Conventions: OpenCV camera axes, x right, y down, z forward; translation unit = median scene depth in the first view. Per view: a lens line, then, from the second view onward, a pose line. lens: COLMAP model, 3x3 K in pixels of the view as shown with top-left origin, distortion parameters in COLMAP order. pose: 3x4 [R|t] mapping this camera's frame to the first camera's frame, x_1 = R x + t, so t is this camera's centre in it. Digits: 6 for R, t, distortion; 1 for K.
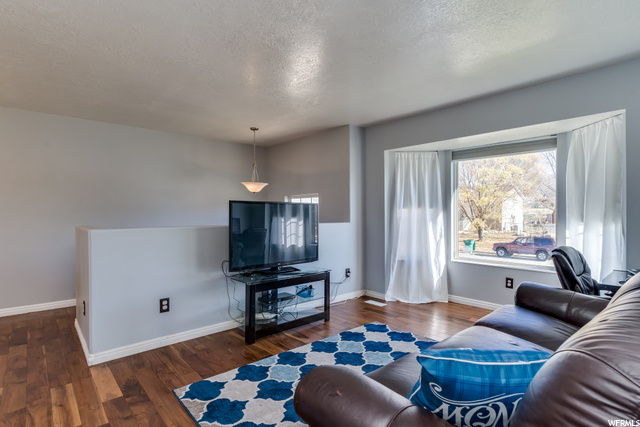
lens RADIAL K [[325.5, 0, 318.4], [0, 325.5, 214.0], [0, 0, 1]] dist [-0.002762, 0.000416]
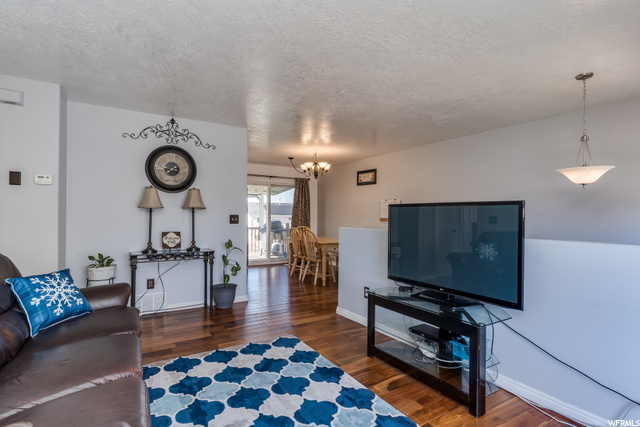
lens RADIAL K [[325.5, 0, 318.4], [0, 325.5, 214.0], [0, 0, 1]] dist [-0.002762, 0.000416]
pose [[-0.183777, -0.008820, -0.982928, 0.663744], [-0.009899, 0.999926, -0.007121, -0.004371], [0.982918, 0.008421, -0.183851, 0.906657]]
